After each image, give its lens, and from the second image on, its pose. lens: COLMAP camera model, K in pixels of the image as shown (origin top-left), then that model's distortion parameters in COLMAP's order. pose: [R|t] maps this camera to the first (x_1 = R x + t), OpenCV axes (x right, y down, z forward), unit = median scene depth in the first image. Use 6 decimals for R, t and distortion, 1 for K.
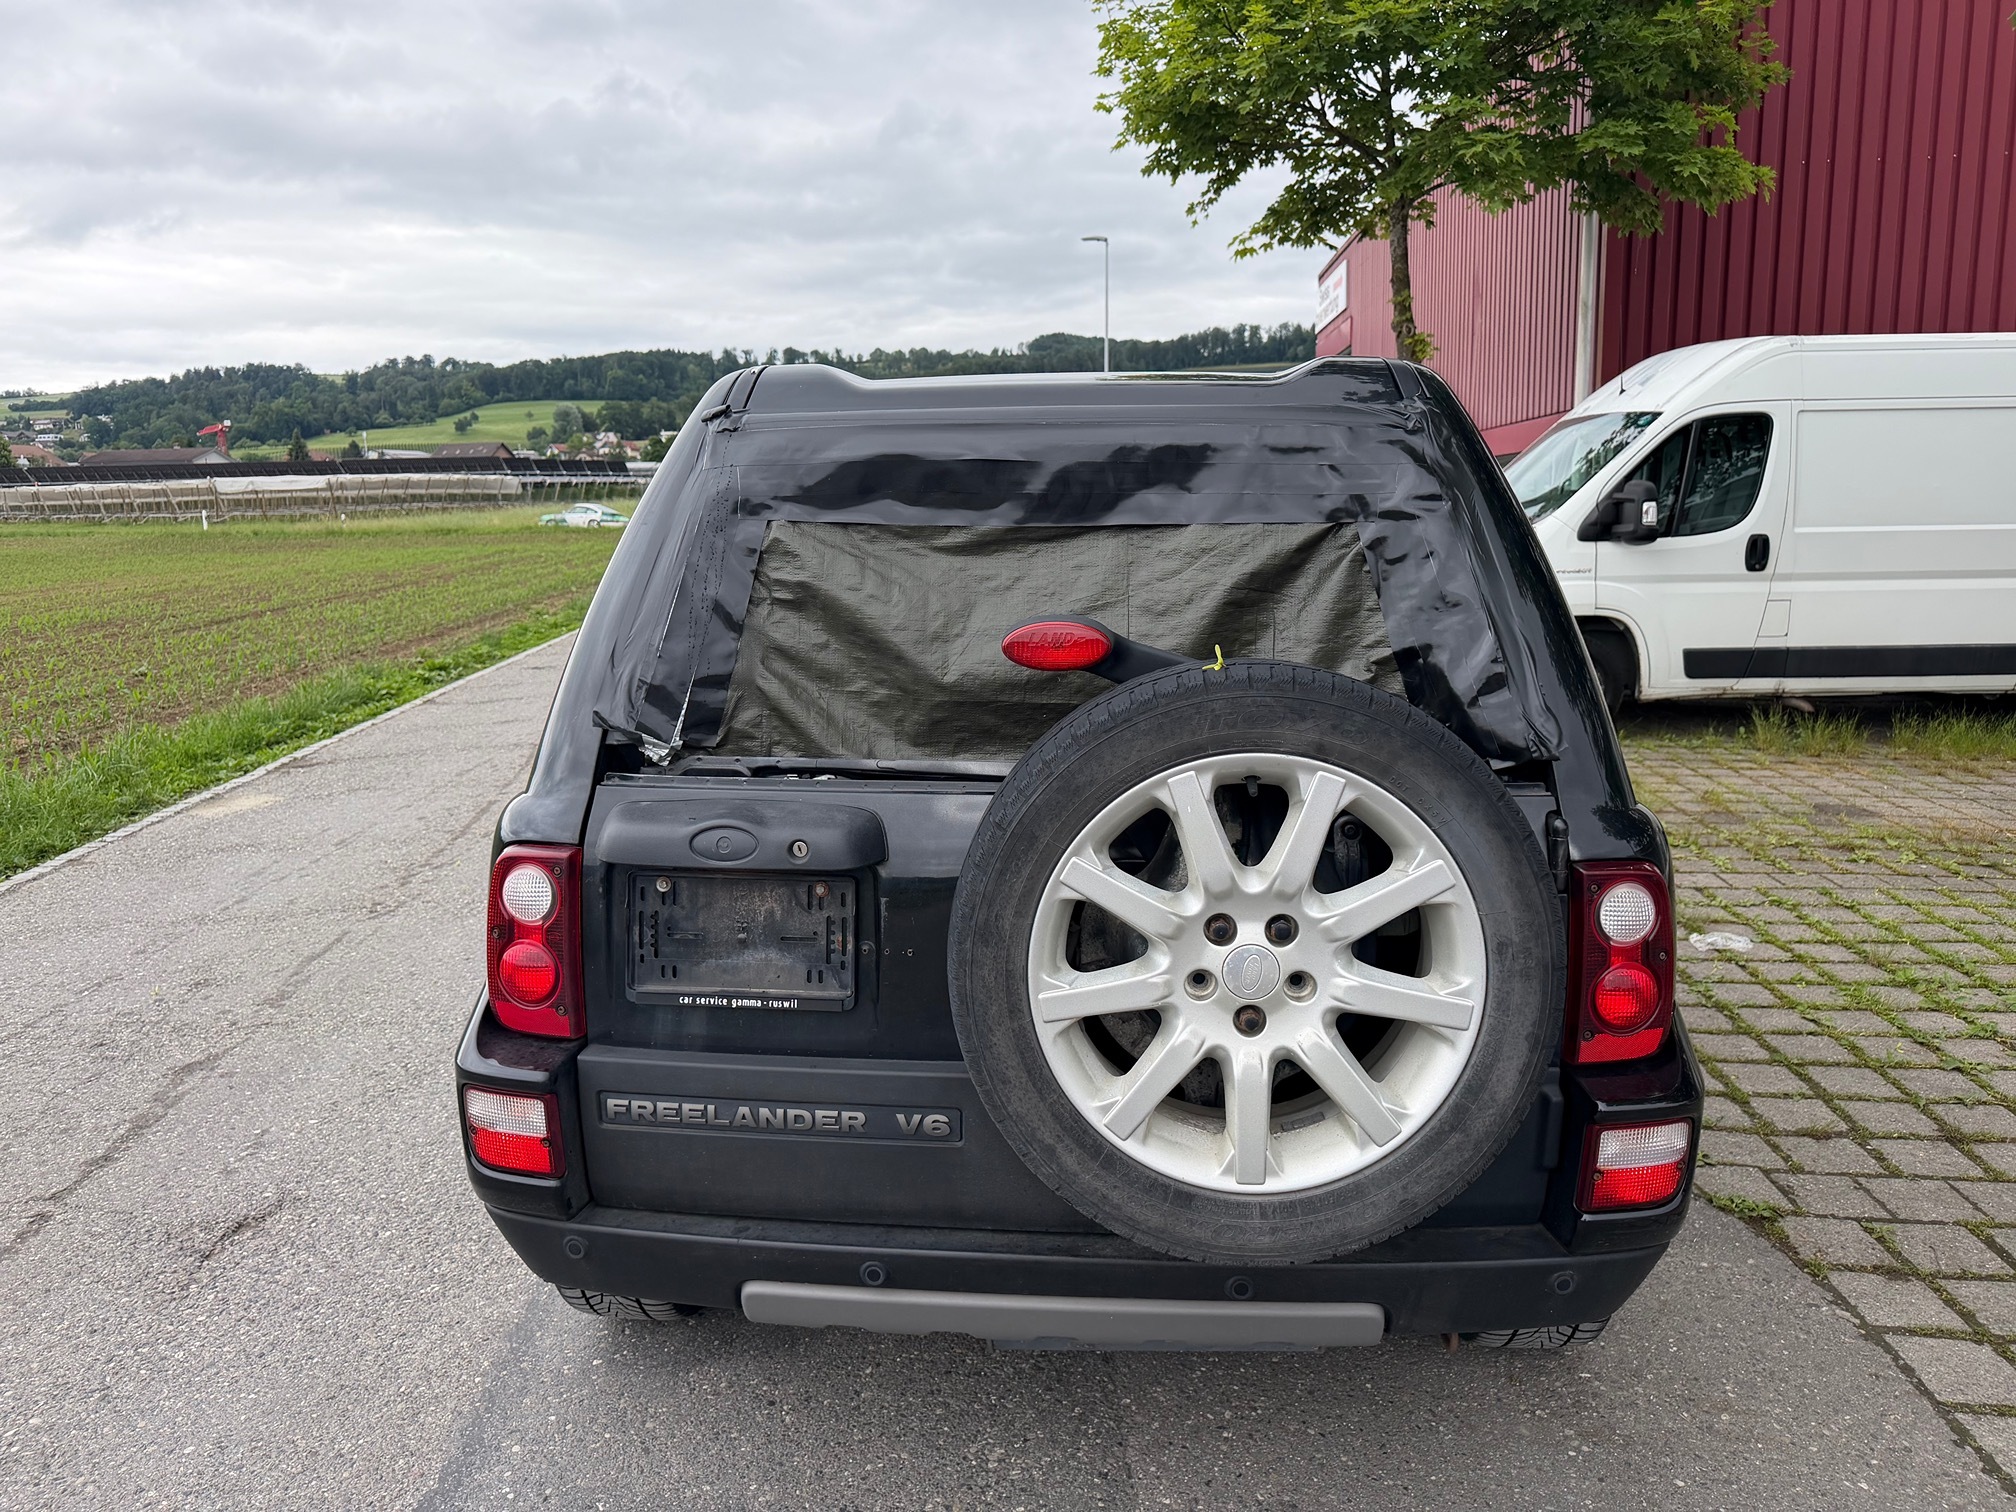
lens RADIAL K [[1420.1, 0, 994.9], [0, 1420.1, 835.9], [0, 0, 1]] dist [0.036629, -0.037895]
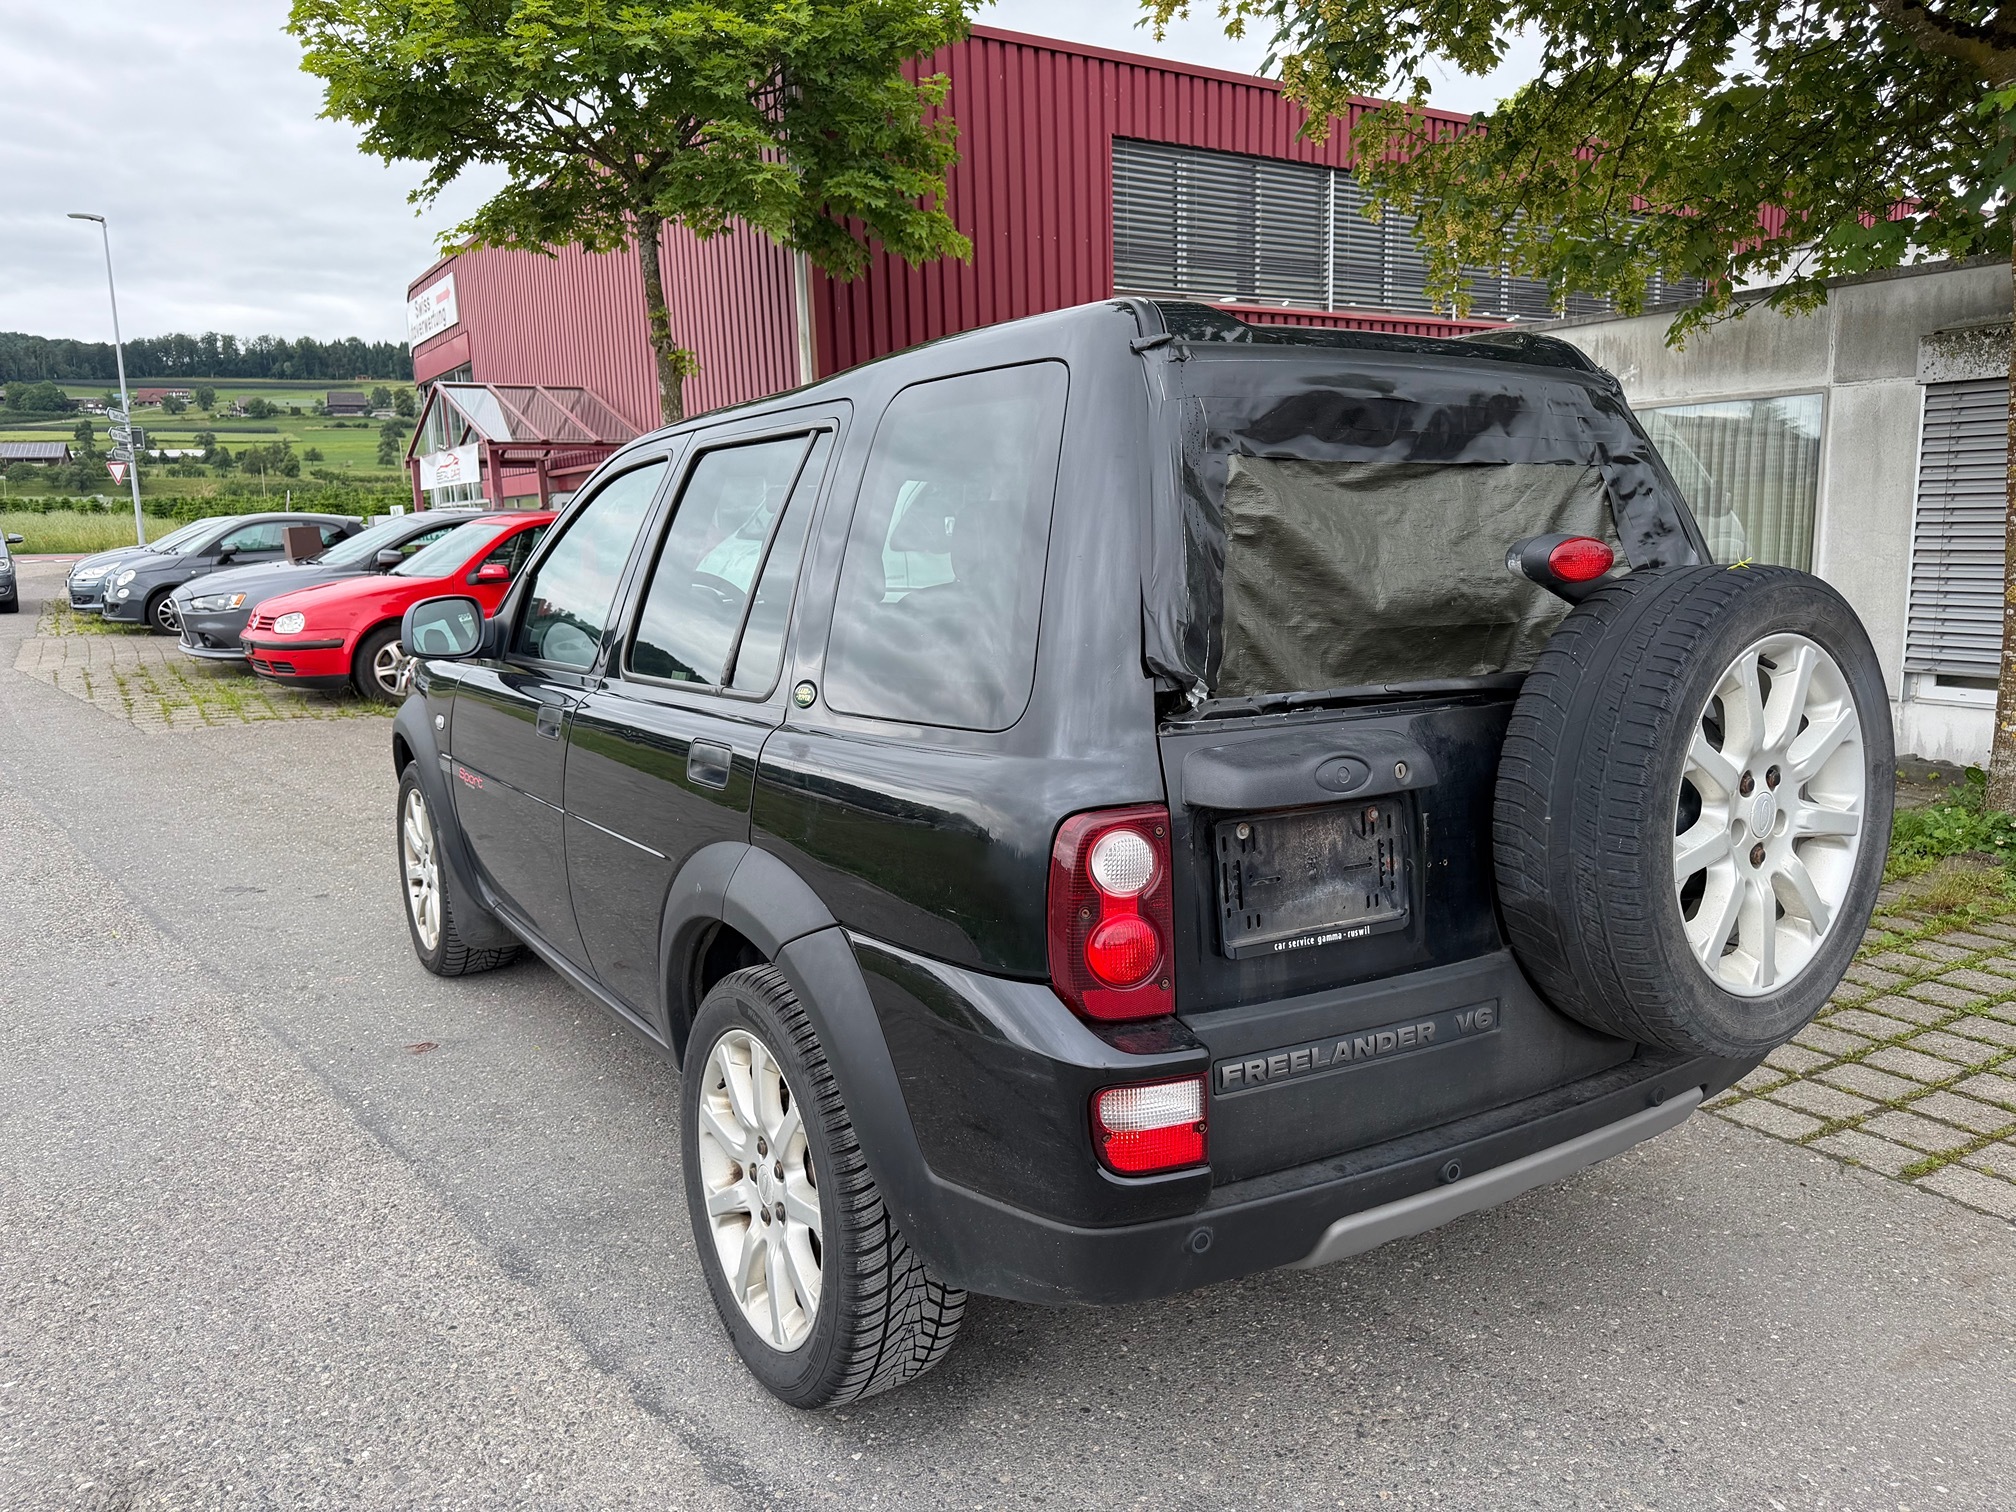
lens RADIAL K [[1420.1, 0, 993.3], [0, 1420.1, 842.9], [0, 0, 1]] dist [0.036629, -0.037895]
pose [[0.800335, -0.133137, 0.584583, -0.902735], [0.141609, 0.989423, 0.031466, -0.011482], [-0.582589, 0.057599, 0.810723, 0.321502]]
